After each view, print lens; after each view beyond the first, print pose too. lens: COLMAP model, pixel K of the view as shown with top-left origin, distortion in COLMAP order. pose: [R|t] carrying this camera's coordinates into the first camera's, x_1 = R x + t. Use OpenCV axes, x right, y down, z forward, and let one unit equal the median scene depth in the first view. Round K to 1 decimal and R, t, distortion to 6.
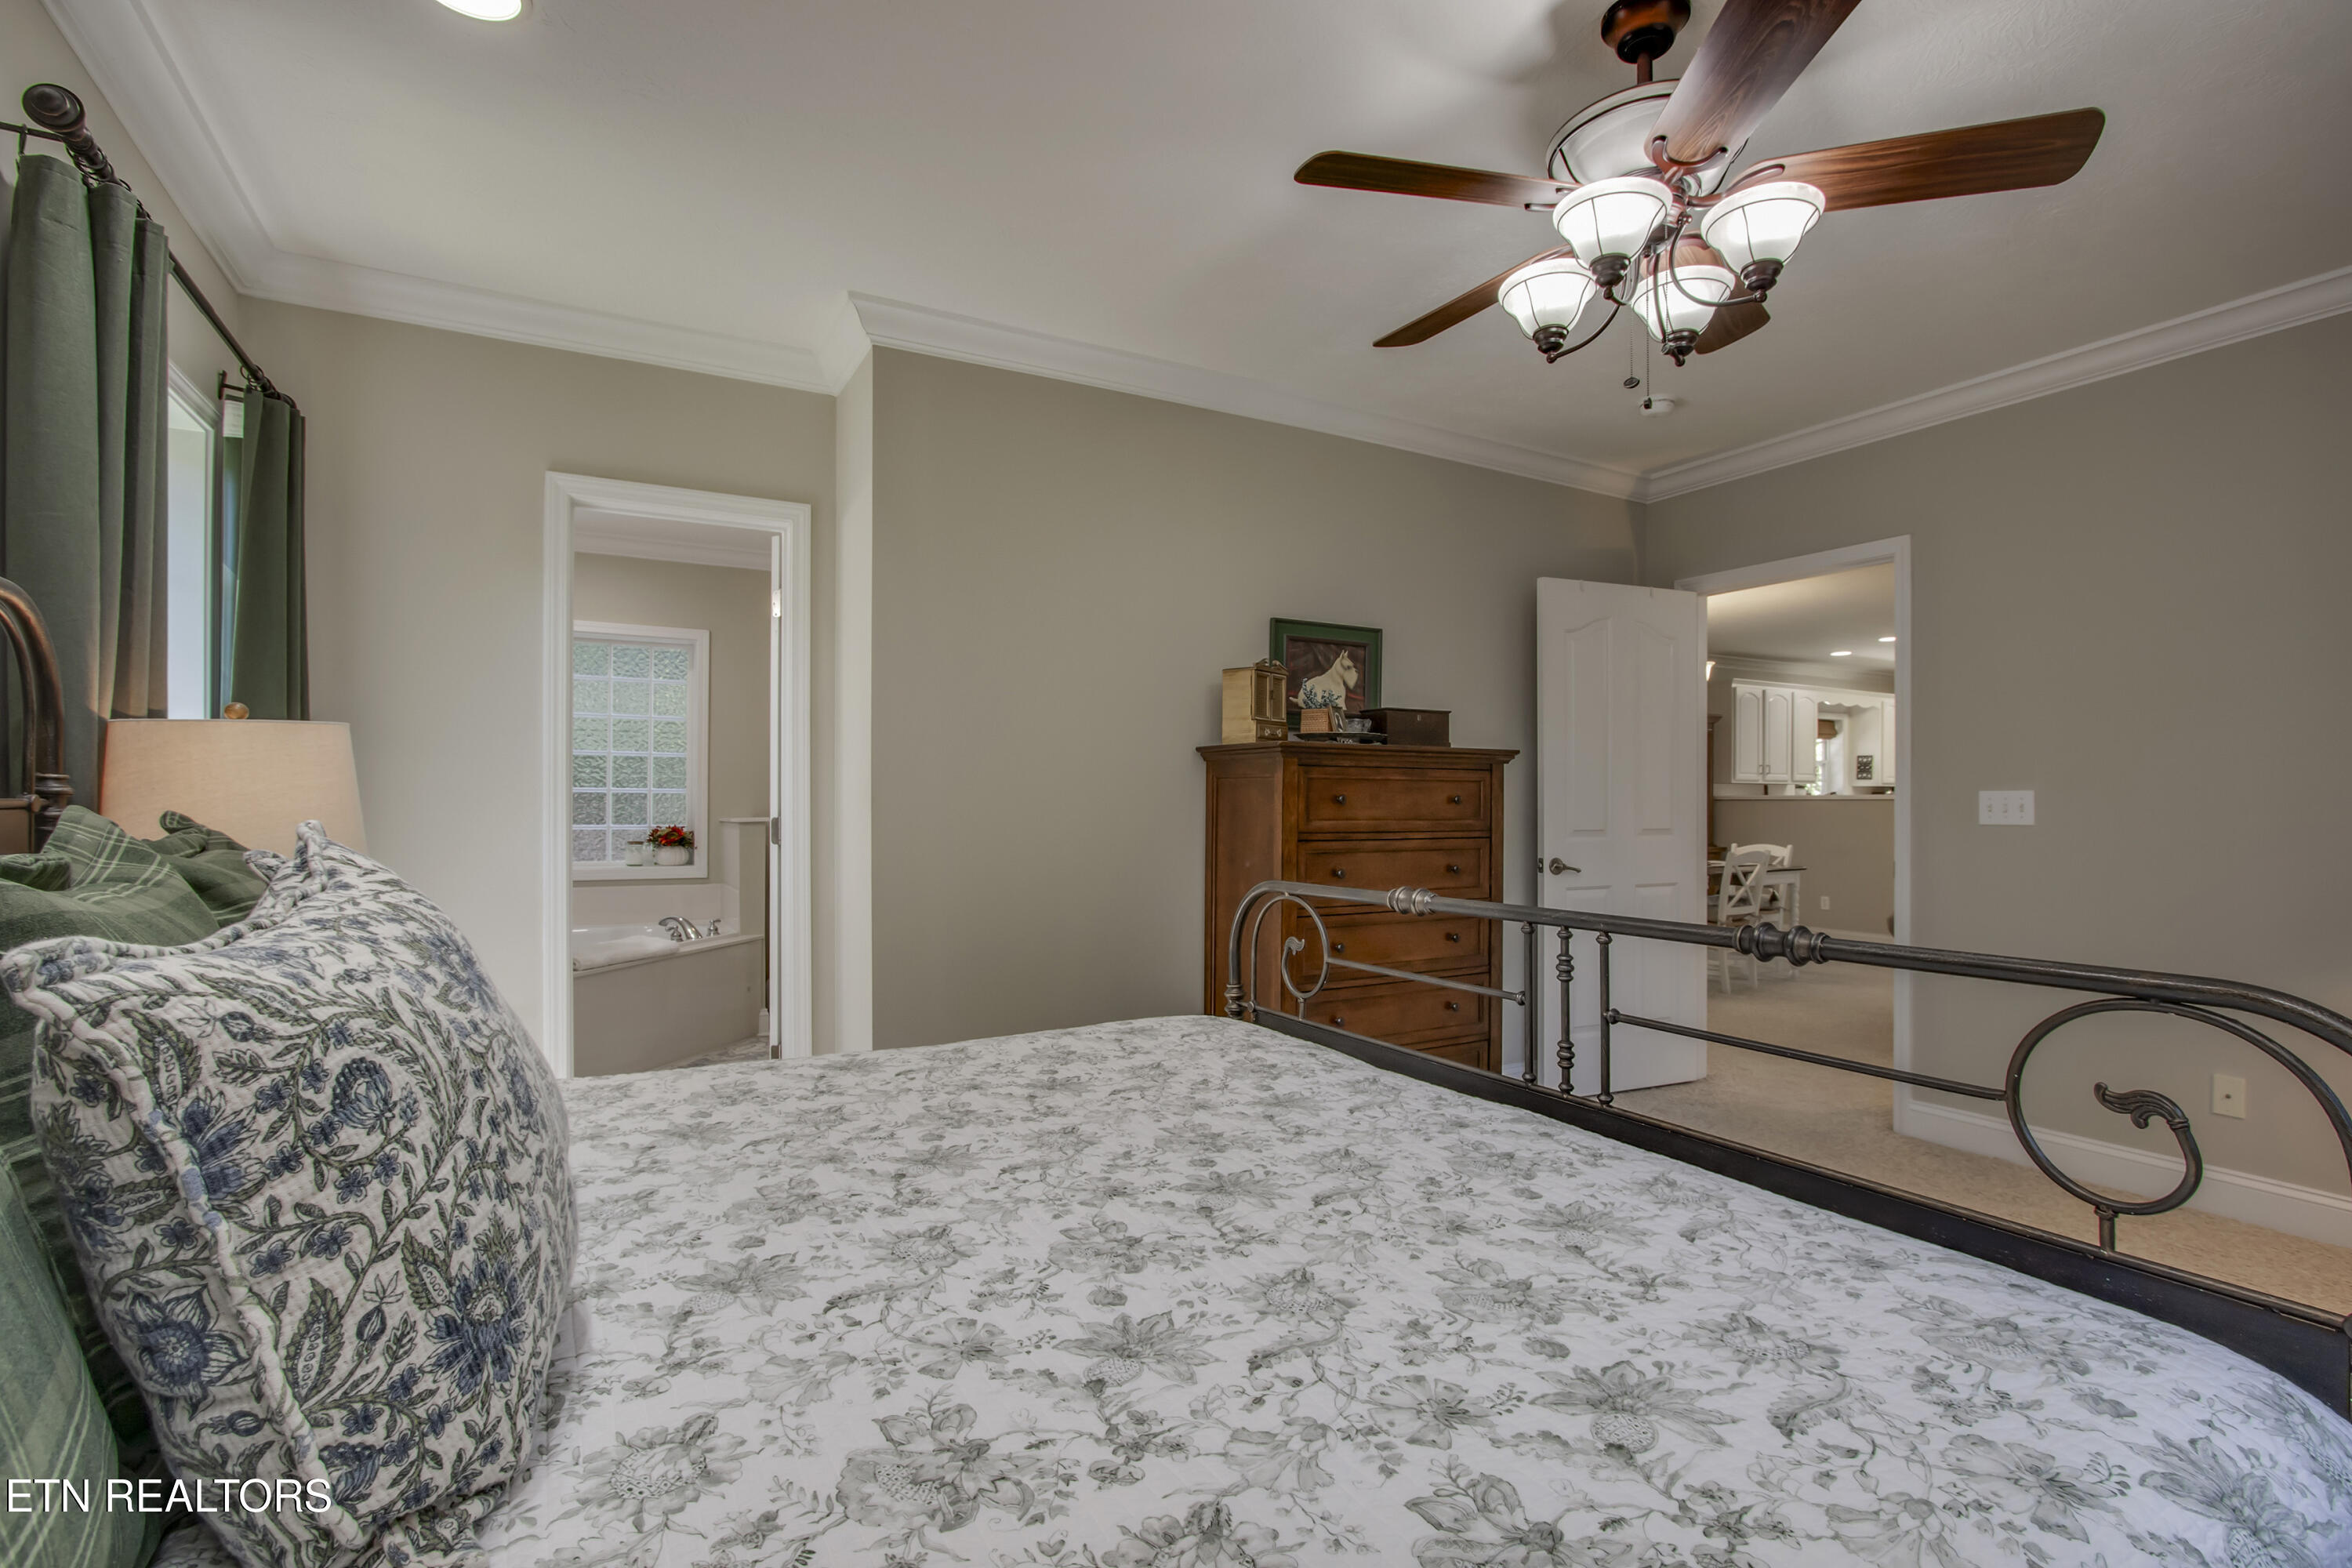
lens RADIAL K [[1077.4, 0, 1171.7], [0, 1077.4, 806.4], [0, 0, 1]] dist [-0.024784, 0.009362]
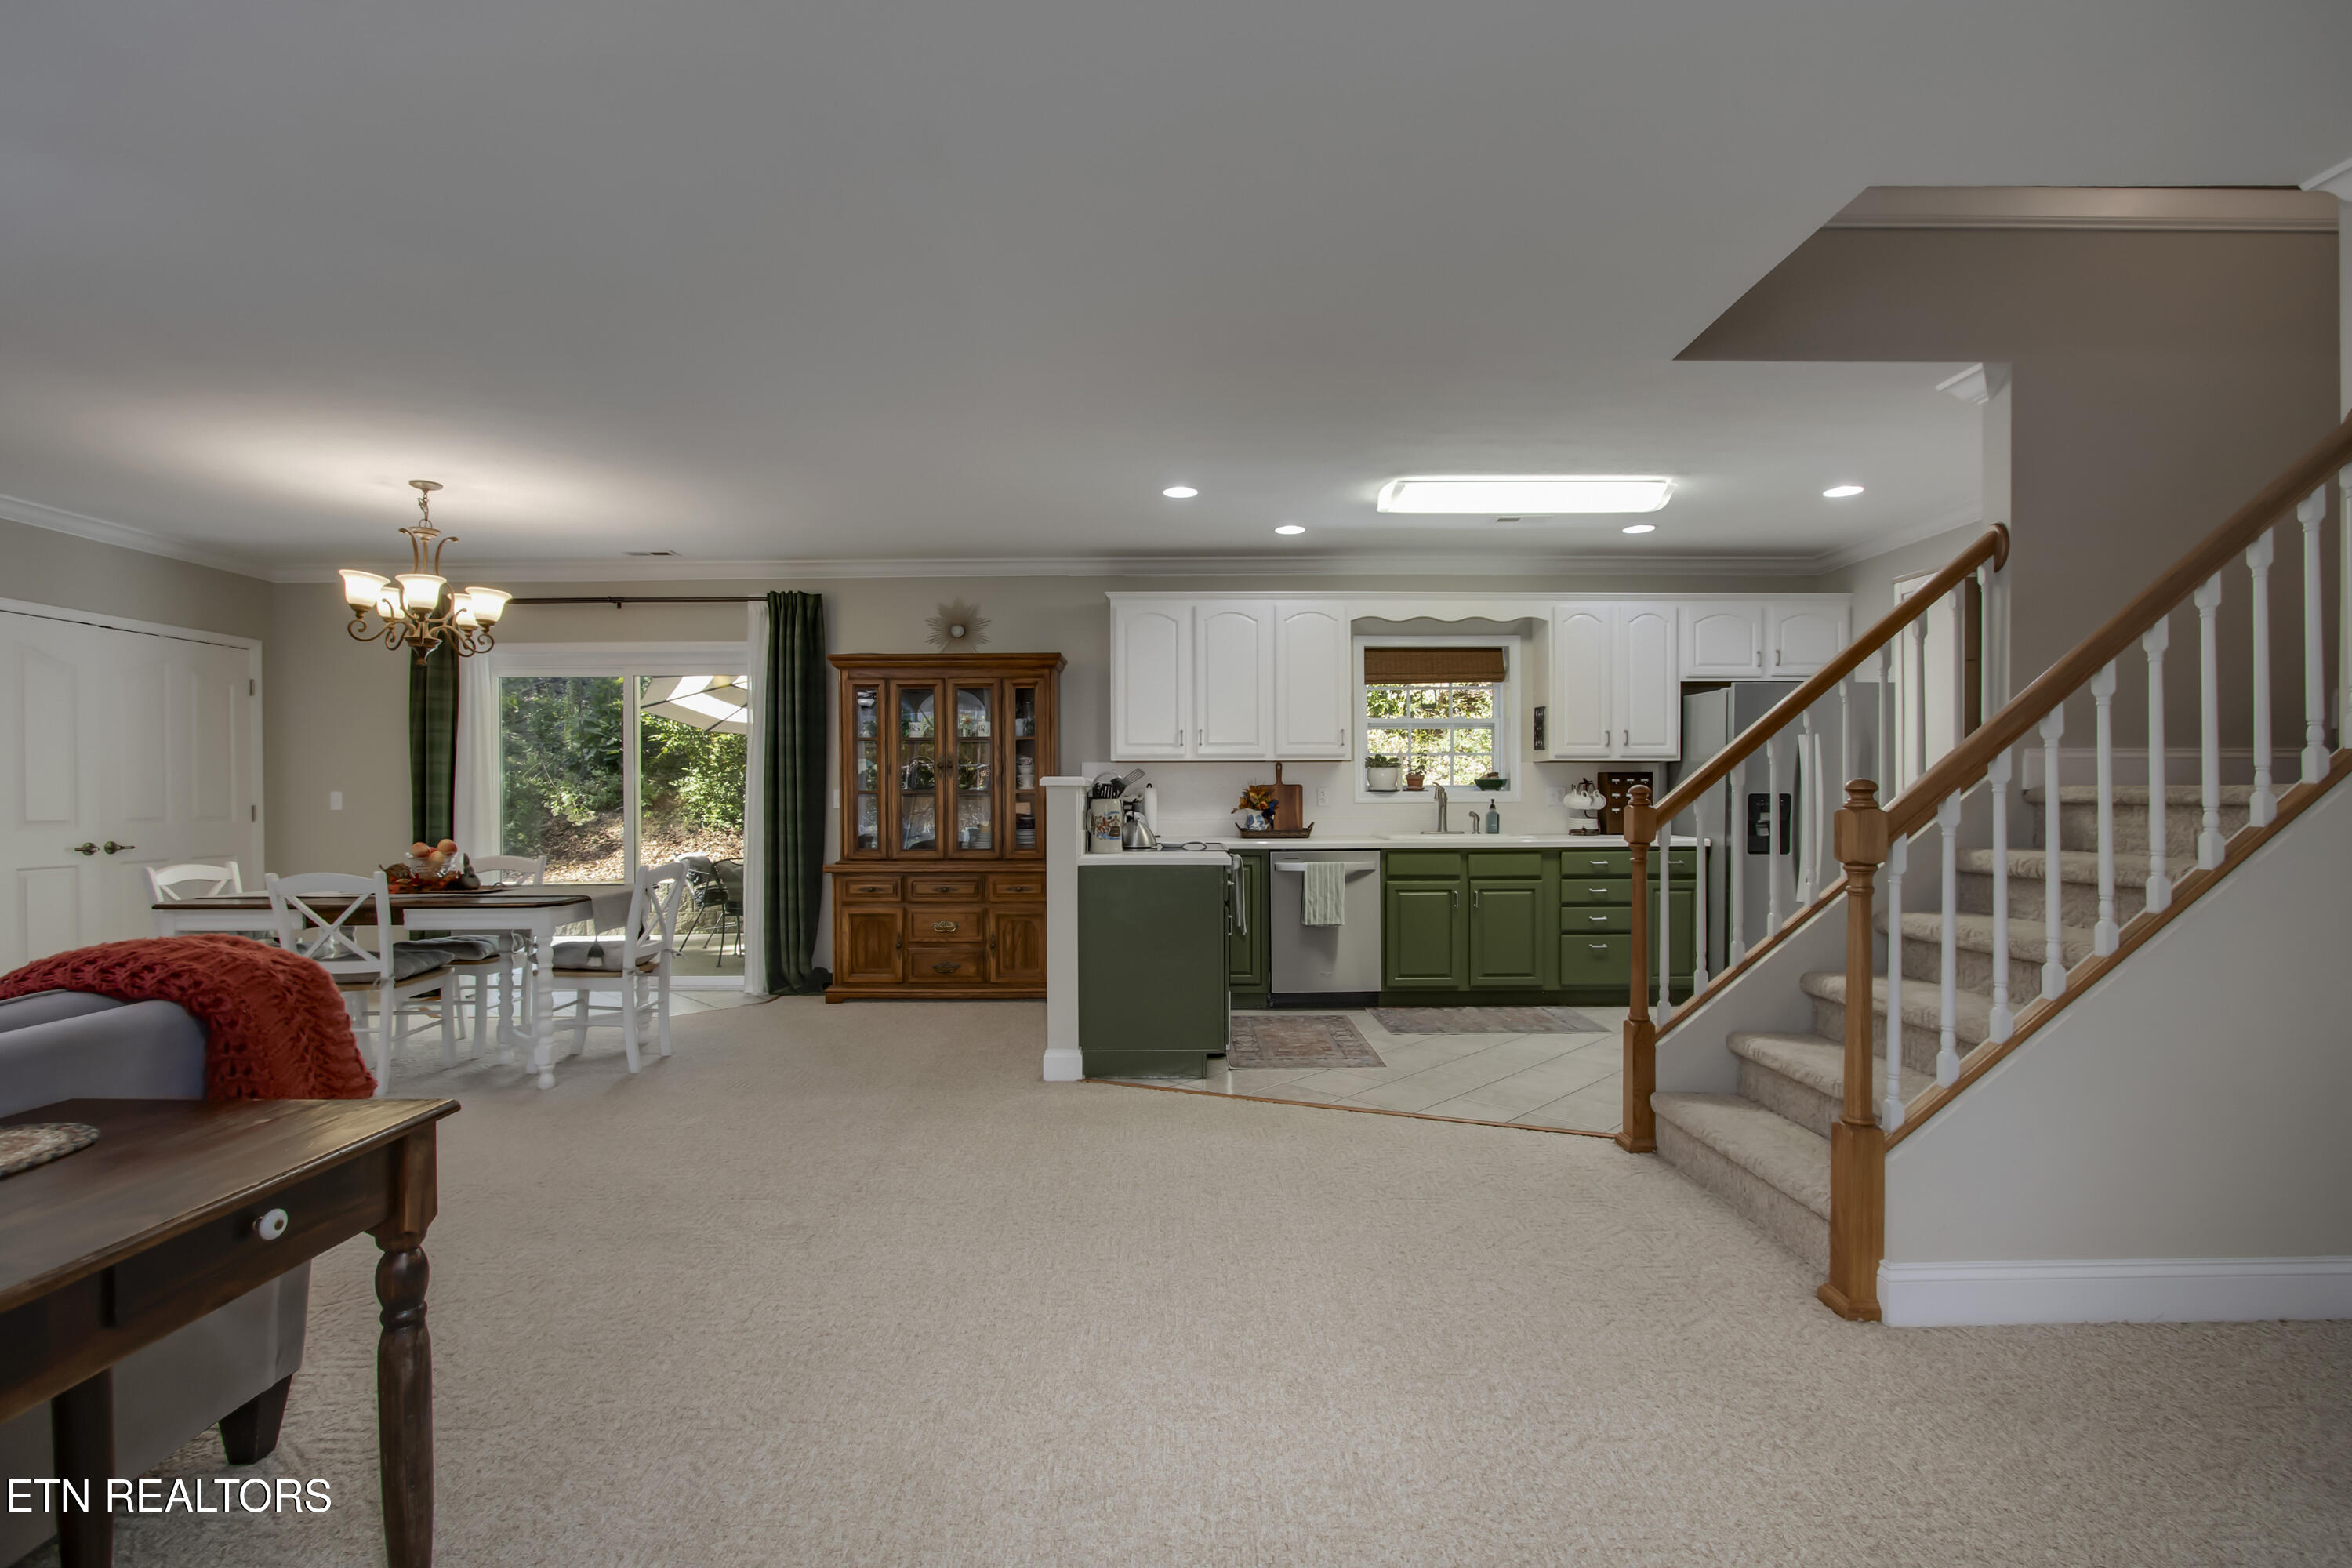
lens RADIAL K [[1077.4, 0, 1171.7], [0, 1077.4, 806.4], [0, 0, 1]] dist [-0.024784, 0.009362]
pose [[0.872922, 0.003567, -0.487846, 1.008837], [0.002726, 0.999922, 0.012188, -0.003099], [0.487852, -0.011969, 0.872844, 0.548524]]
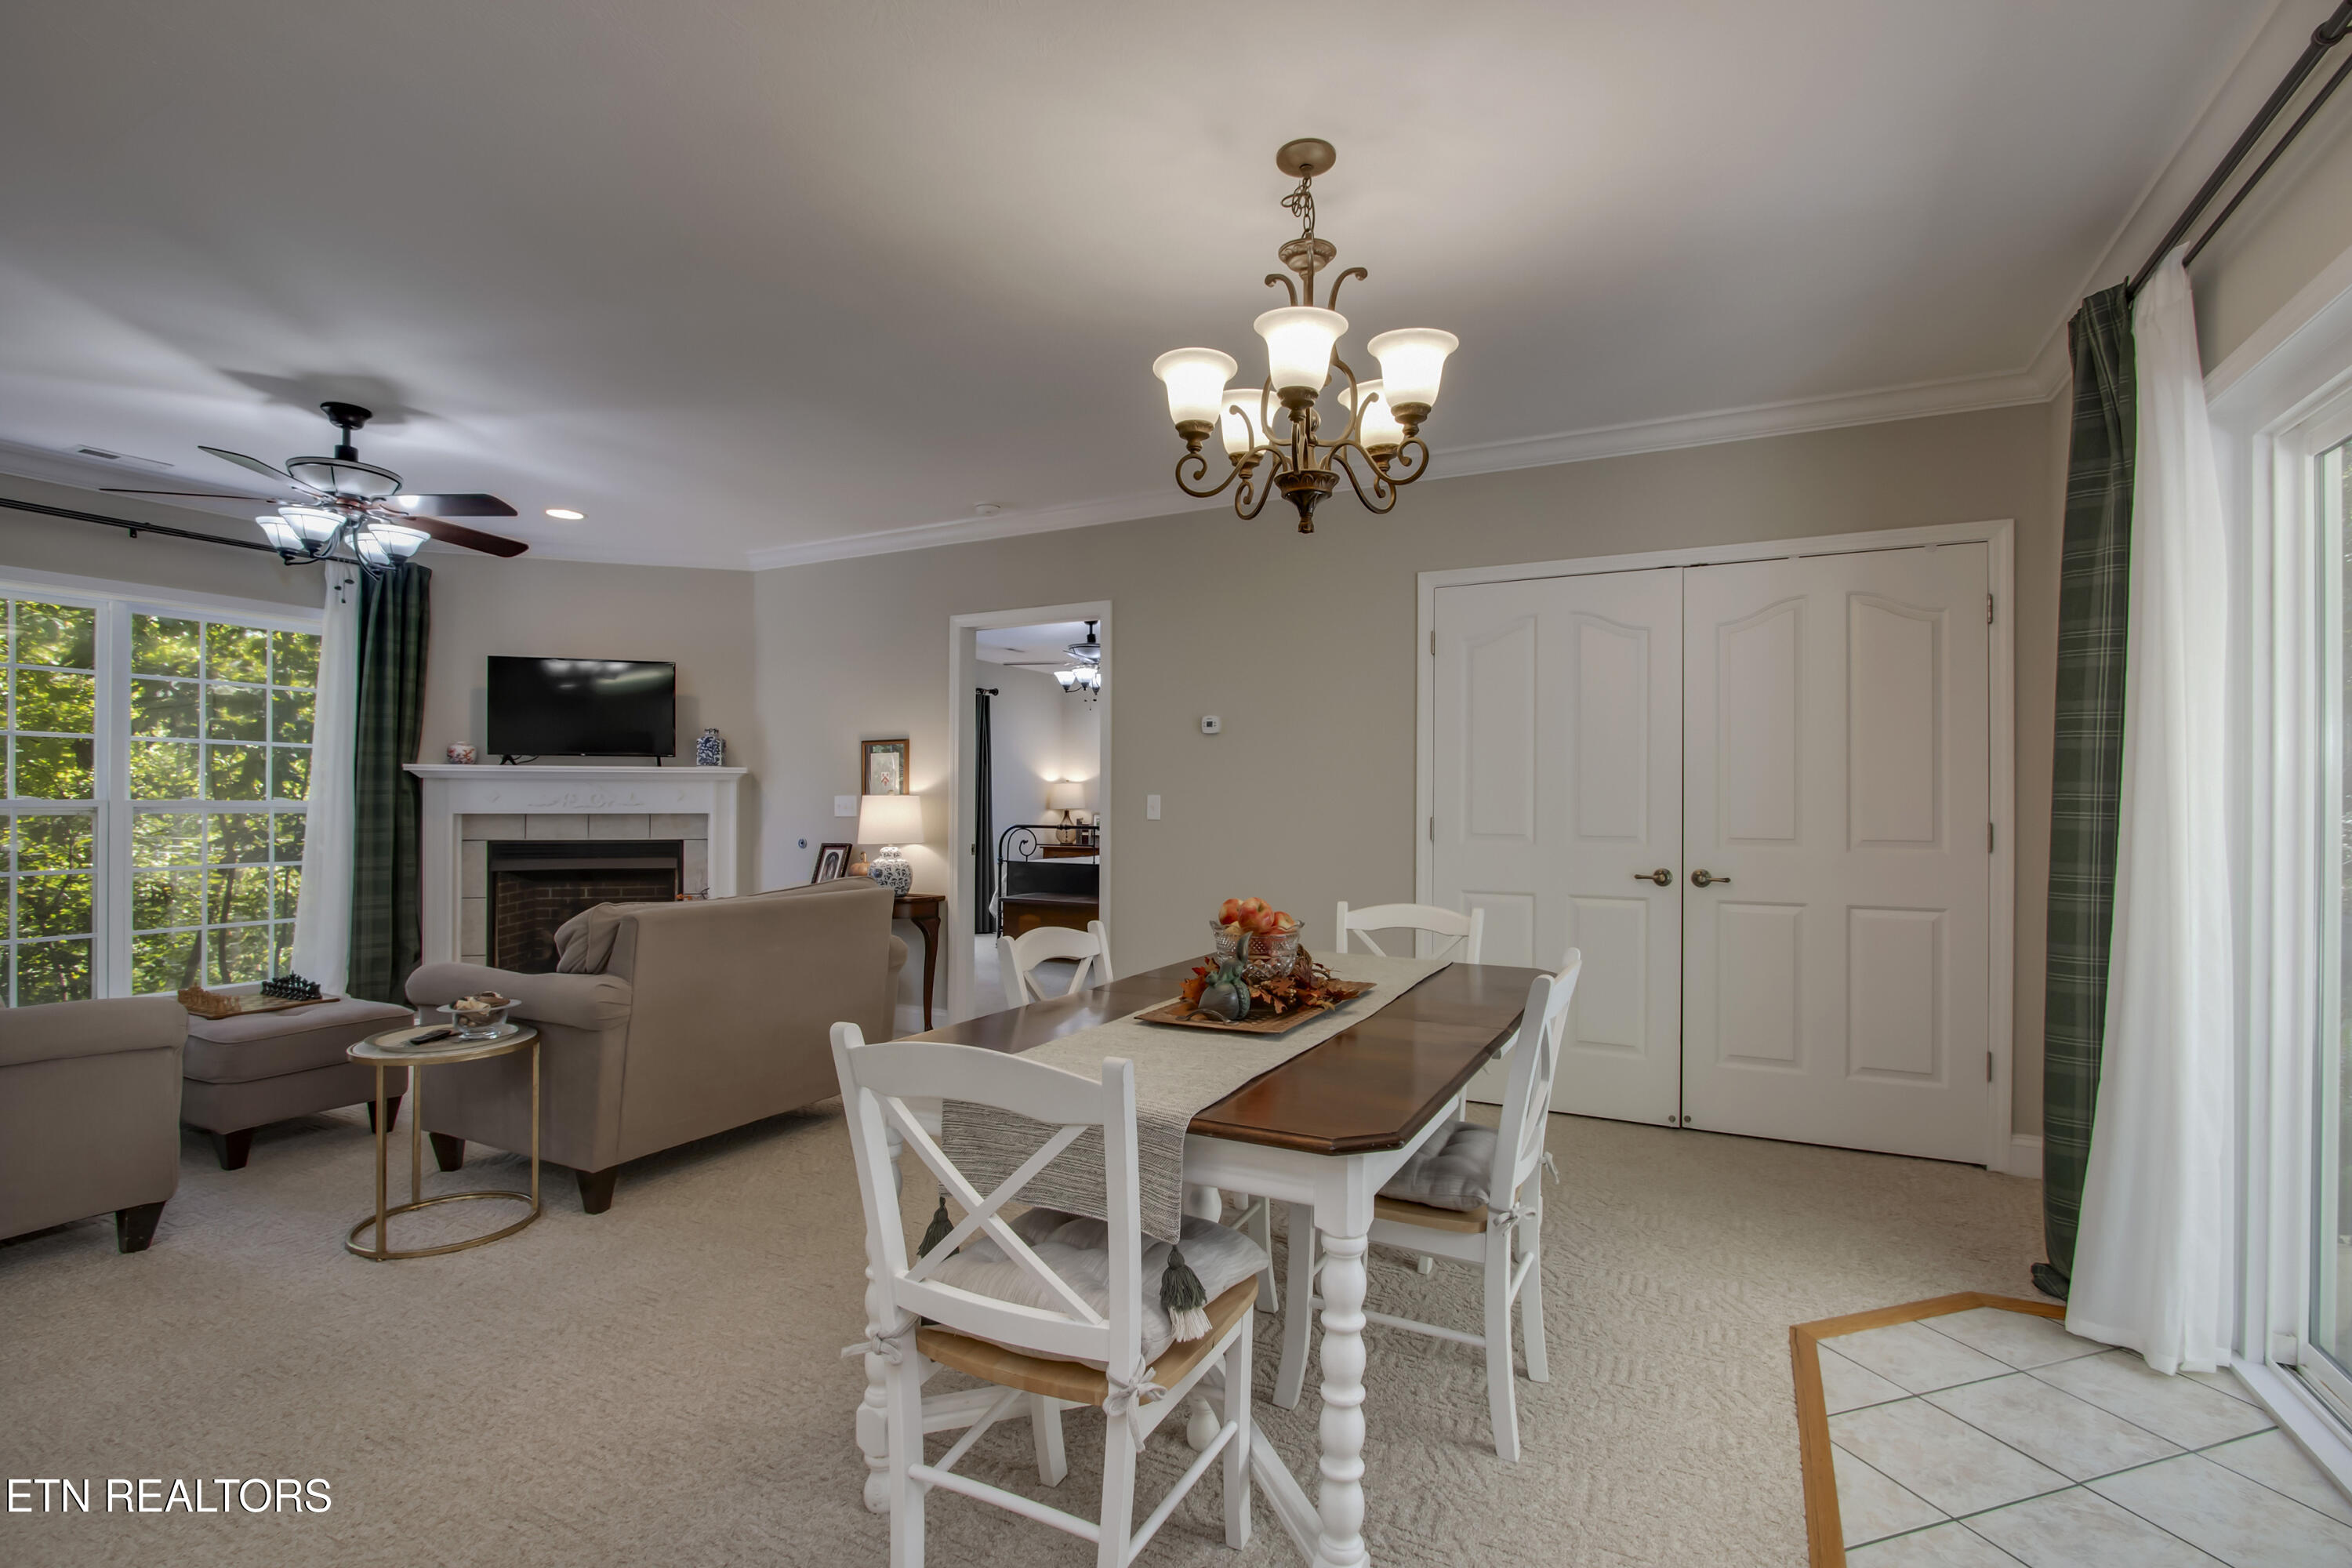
lens RADIAL K [[1083.4, 0, 1175.7], [0, 1083.4, 801.1], [0, 0, 1]] dist [-0.022155, 0.004722]
pose [[-0.832473, -0.004551, -0.554047, 0.566462], [-0.004064, 0.999990, -0.002108, -0.002809], [0.554051, 0.000497, -0.832482, 1.061580]]
